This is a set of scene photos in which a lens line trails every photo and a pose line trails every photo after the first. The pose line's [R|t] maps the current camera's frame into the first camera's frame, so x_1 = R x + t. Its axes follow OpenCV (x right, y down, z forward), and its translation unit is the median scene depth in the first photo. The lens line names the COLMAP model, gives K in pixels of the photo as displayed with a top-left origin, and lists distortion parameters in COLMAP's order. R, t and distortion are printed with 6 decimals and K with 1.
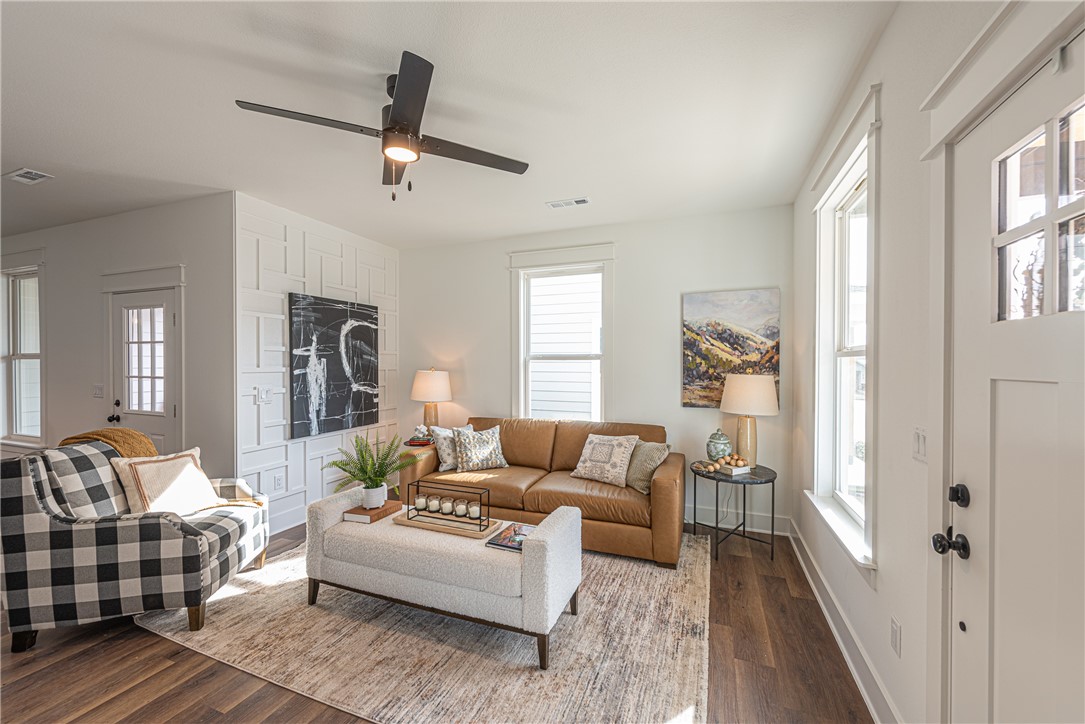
lens RADIAL K [[420.0, 0, 547.2], [0, 420.0, 367.1], [0, 0, 1]] dist [-0.000542, -0.000252]
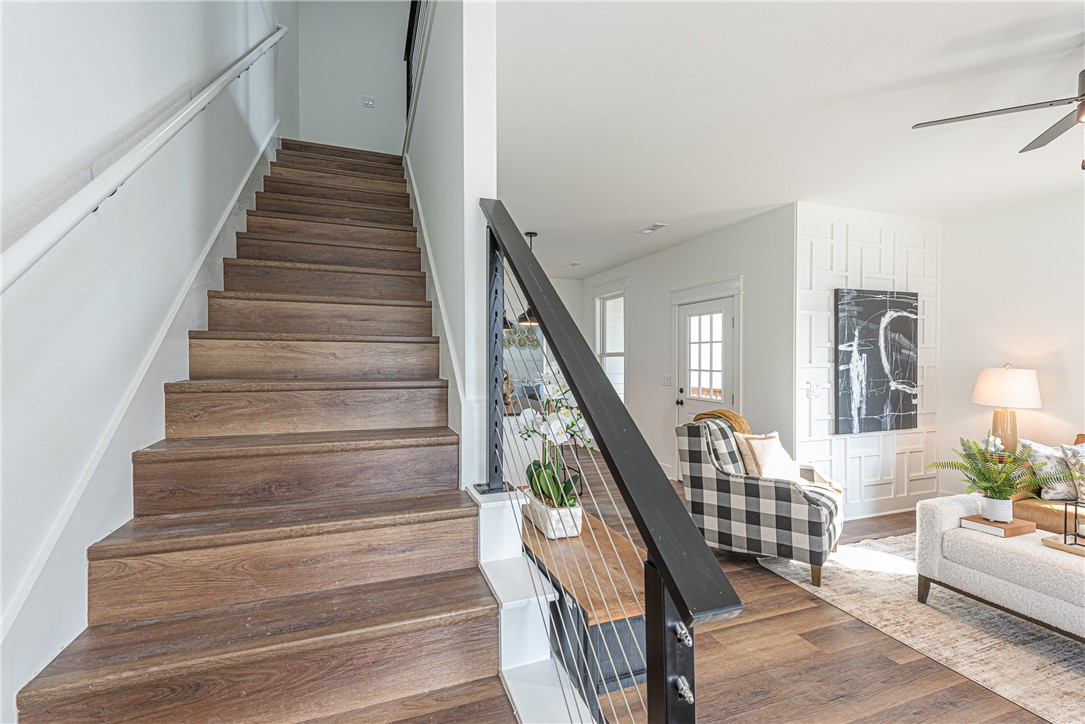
lens RADIAL K [[479.4, 0, 549.7], [0, 479.4, 365.1], [0, 0, 1]] dist [0.001883, -0.000442]
pose [[0.652735, 0.006842, -0.757555, -0.185197], [-0.004293, 0.999977, 0.005333, 0.002341], [0.757574, -0.000229, 0.652749, -0.265191]]
